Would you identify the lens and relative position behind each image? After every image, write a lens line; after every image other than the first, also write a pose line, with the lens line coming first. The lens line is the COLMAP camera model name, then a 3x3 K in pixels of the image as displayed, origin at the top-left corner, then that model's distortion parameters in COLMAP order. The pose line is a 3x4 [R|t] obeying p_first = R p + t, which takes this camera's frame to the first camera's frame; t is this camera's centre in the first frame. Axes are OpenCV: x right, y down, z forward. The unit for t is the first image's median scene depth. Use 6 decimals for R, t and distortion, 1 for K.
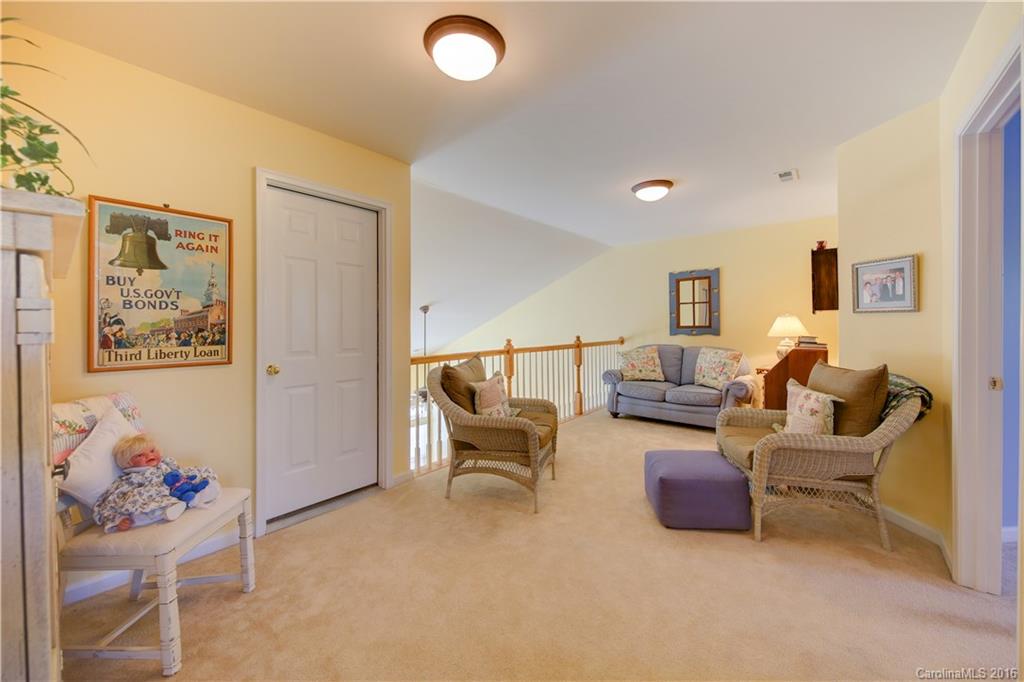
lens RADIAL K [[403.1, 0, 512.0], [0, 403.1, 326.8], [0, 0, 1]] dist [-0.000012, -0.000017]
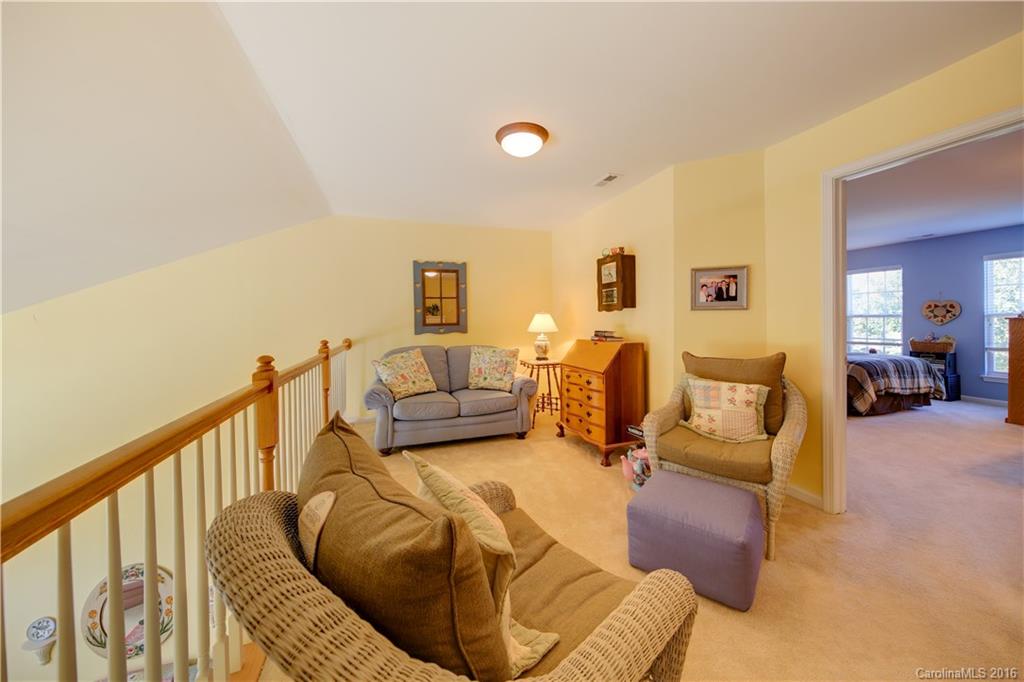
lens RADIAL K [[361.4, 0, 514.4], [0, 361.4, 320.3], [0, 0, 1]] dist [-0.000227, -0.000086]
pose [[0.512457, -0.002263, 0.858710, -0.176188], [0.012239, 0.999914, -0.004669, -0.003589], [-0.858625, 0.012903, 0.512441, 0.492999]]
